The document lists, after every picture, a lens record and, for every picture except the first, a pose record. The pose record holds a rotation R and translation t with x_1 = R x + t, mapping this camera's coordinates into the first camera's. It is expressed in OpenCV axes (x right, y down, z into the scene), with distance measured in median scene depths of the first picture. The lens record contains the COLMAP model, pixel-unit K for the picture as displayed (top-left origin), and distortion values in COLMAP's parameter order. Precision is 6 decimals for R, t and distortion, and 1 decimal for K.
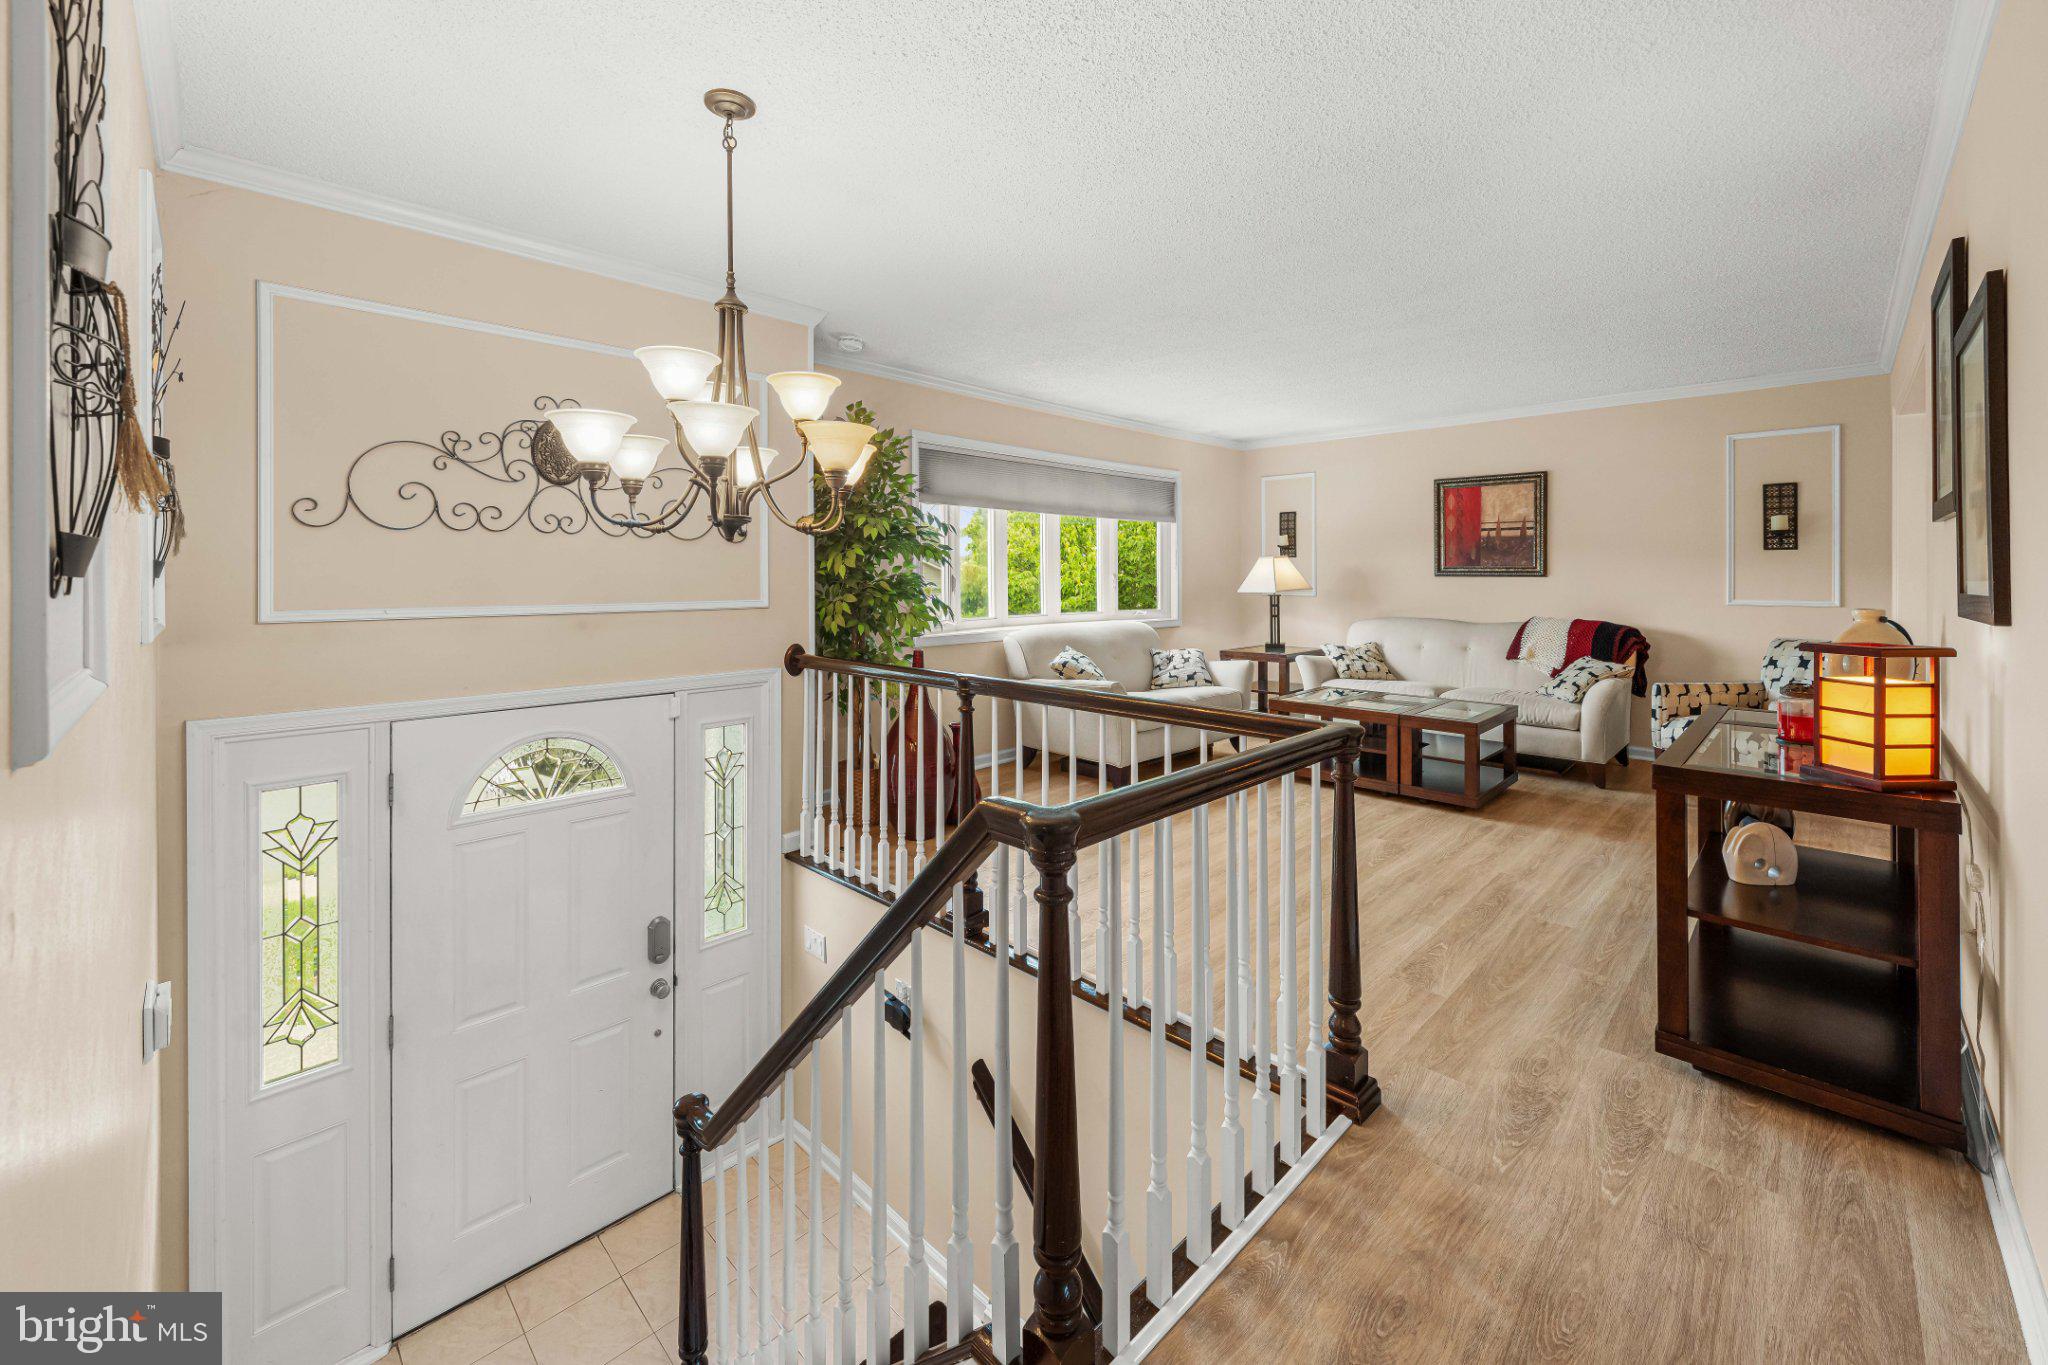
lens RADIAL K [[817.9, 0, 1020.1], [0, 817.9, 573.4], [0, 0, 1]] dist [0.001480, 0.000218]
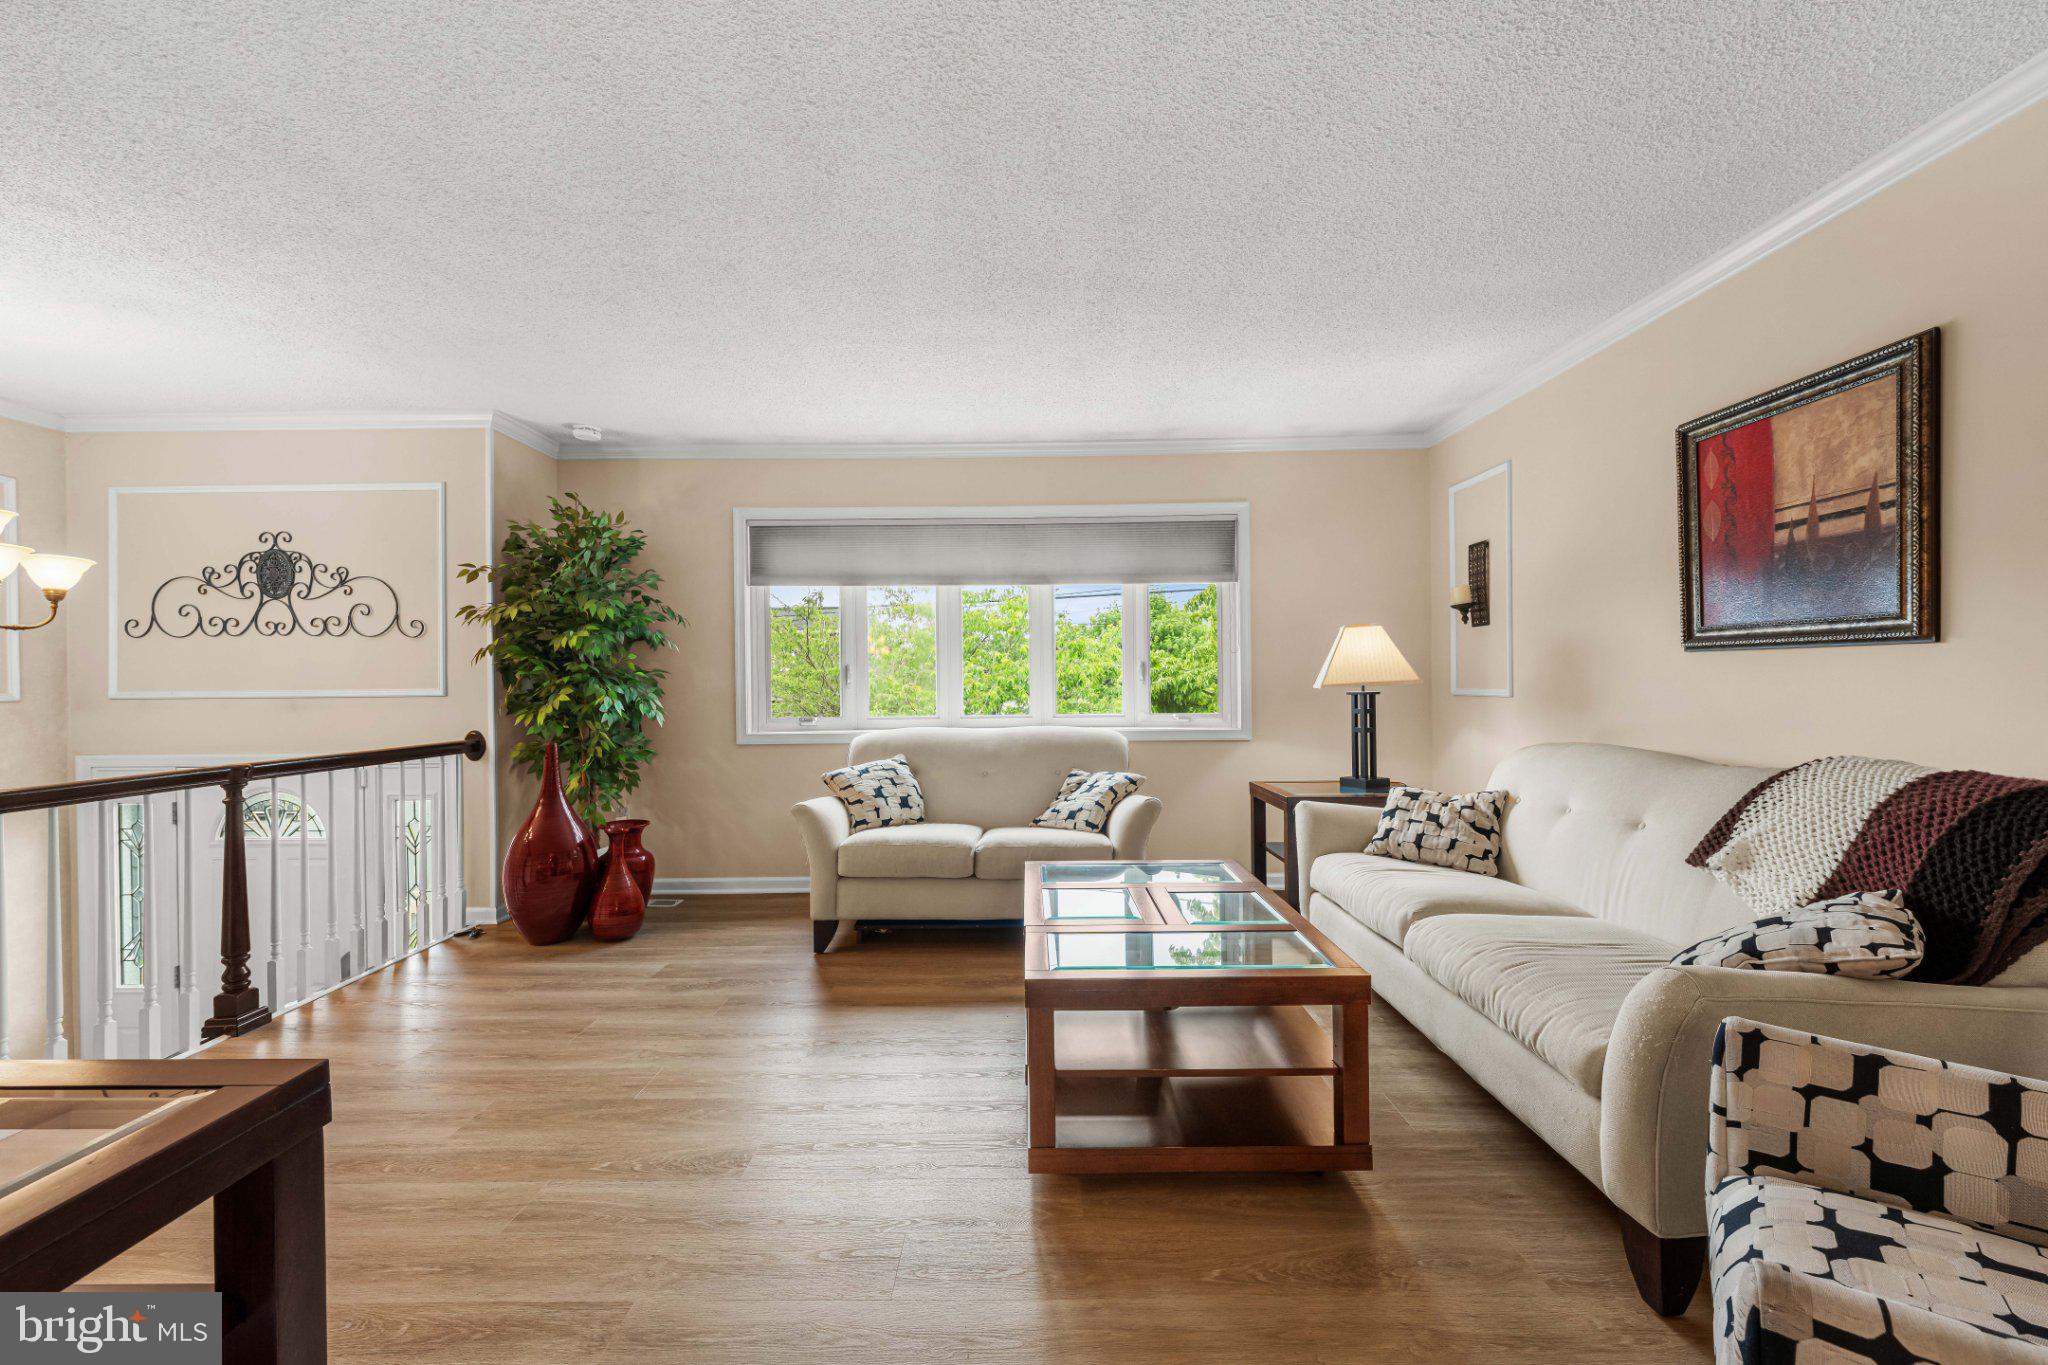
lens RADIAL K [[805.6, 0, 1016.5], [0, 805.6, 676.4], [0, 0, 1]] dist [0.000735, 0.000465]
pose [[0.695345, -0.007716, -0.718634, 0.614049], [0.009188, 0.999956, -0.001847, 0.015657], [0.718617, -0.005318, 0.695386, 0.493504]]
